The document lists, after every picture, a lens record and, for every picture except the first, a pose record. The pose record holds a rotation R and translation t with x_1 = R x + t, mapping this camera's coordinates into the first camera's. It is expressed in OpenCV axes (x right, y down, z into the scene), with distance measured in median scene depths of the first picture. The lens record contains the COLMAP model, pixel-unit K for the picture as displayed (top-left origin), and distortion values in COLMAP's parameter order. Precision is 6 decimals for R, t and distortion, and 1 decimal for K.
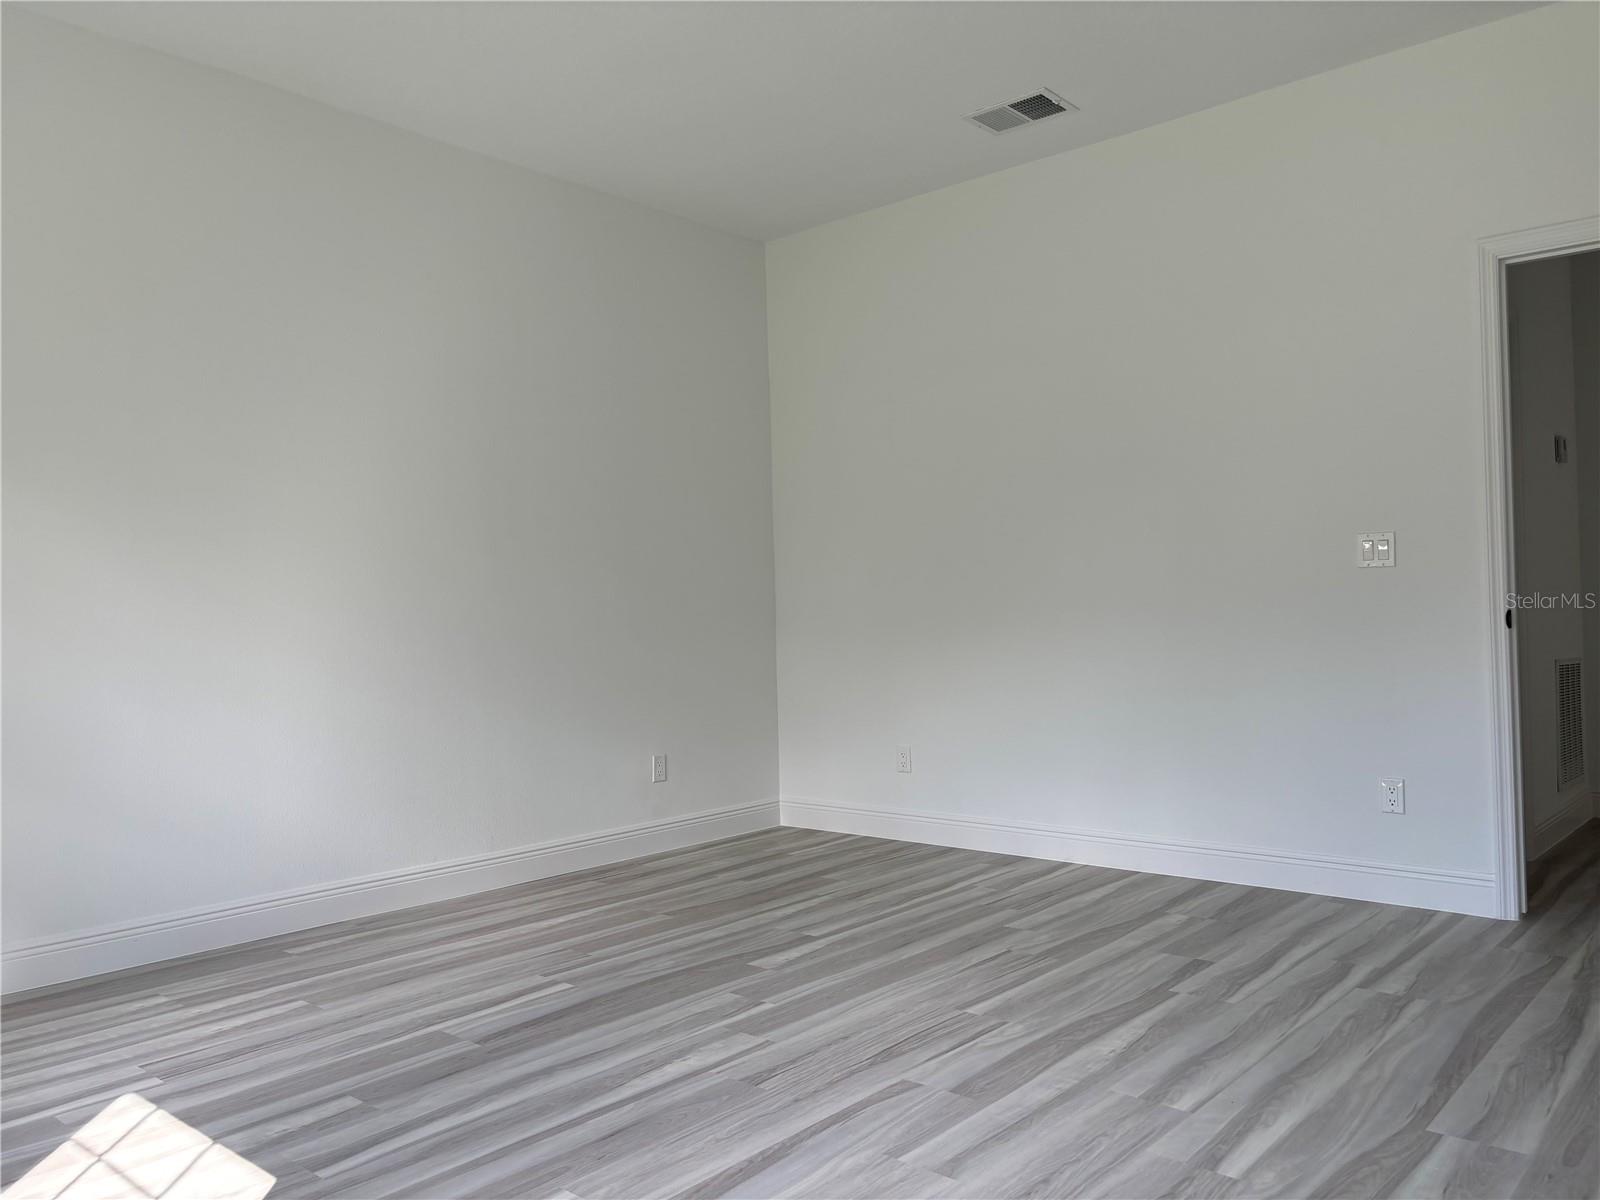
lens RADIAL K [[1207.1, 0, 800.3], [0, 1207.1, 596.4], [0, 0, 1]] dist [0.041743, -0.033364]
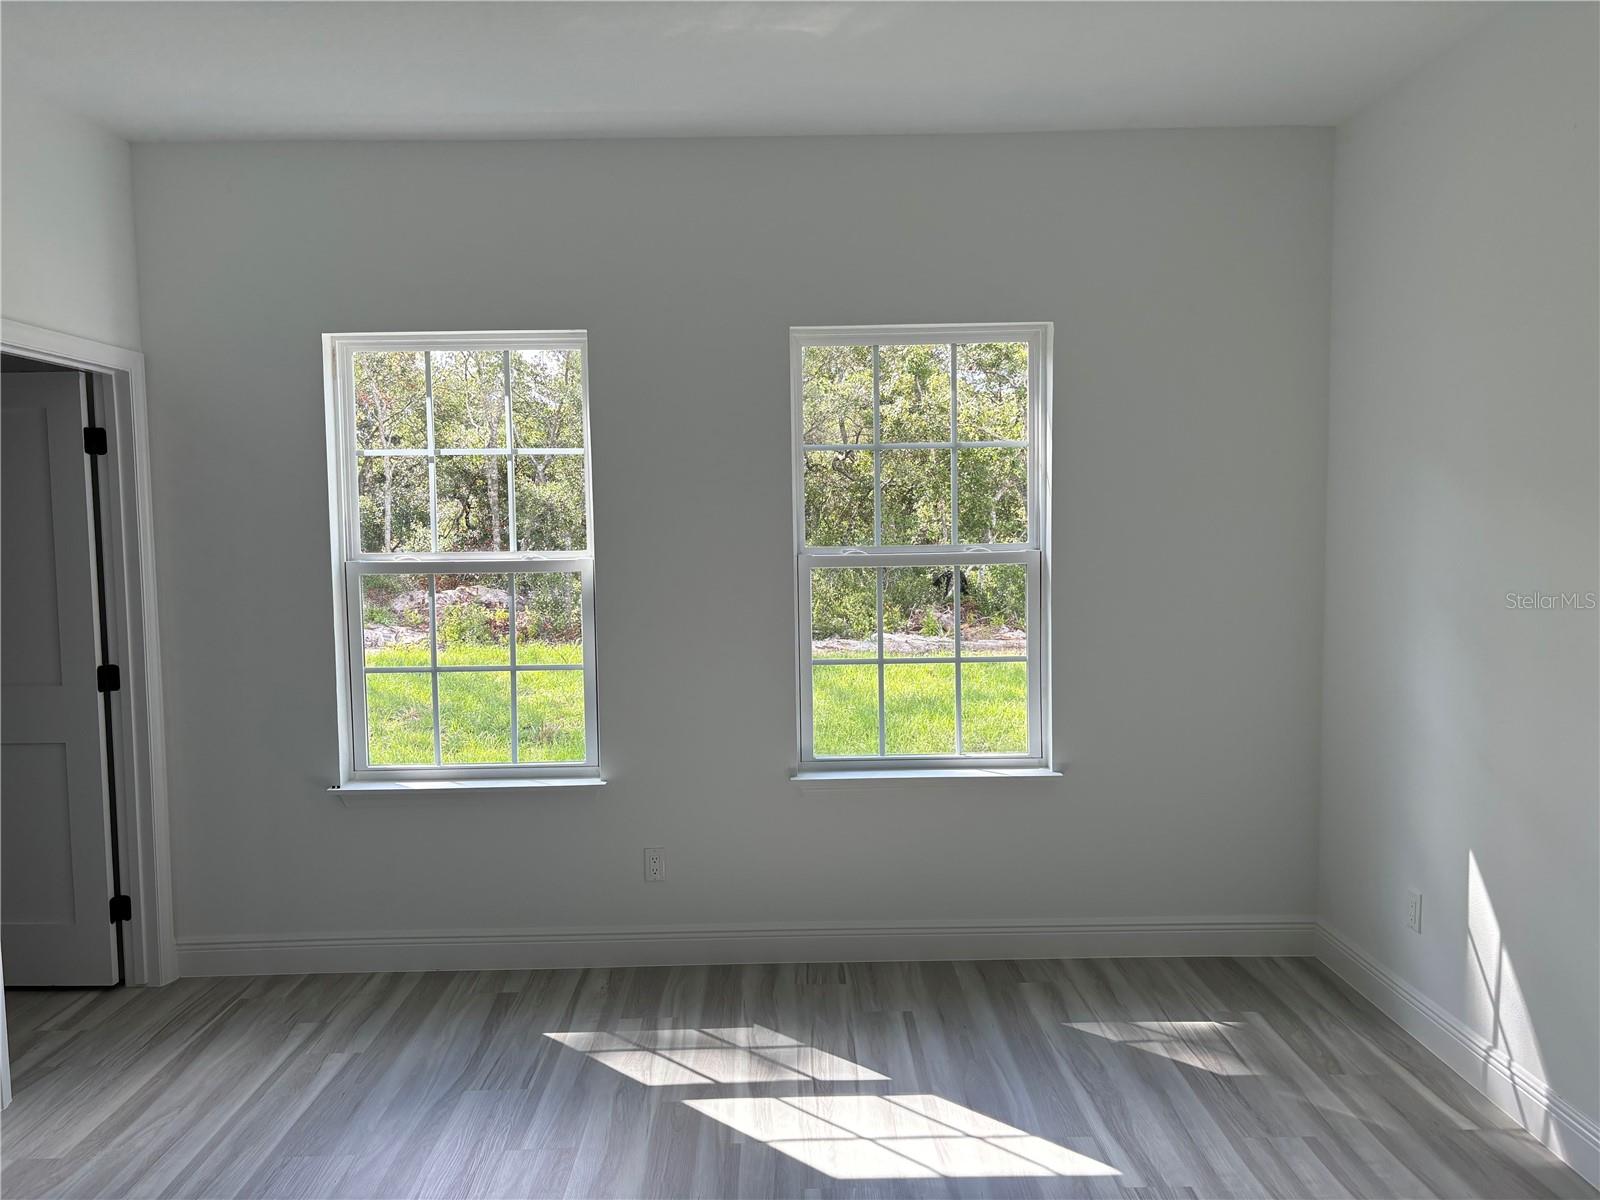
lens RADIAL K [[1207.1, 0, 795.6], [0, 1207.1, 604.2], [0, 0, 1]] dist [0.041743, -0.033364]
pose [[-0.753109, 0.071202, -0.654032, 0.317487], [0.030131, 0.996816, 0.073824, -0.169200], [0.657206, 0.035891, -0.752856, 1.657400]]
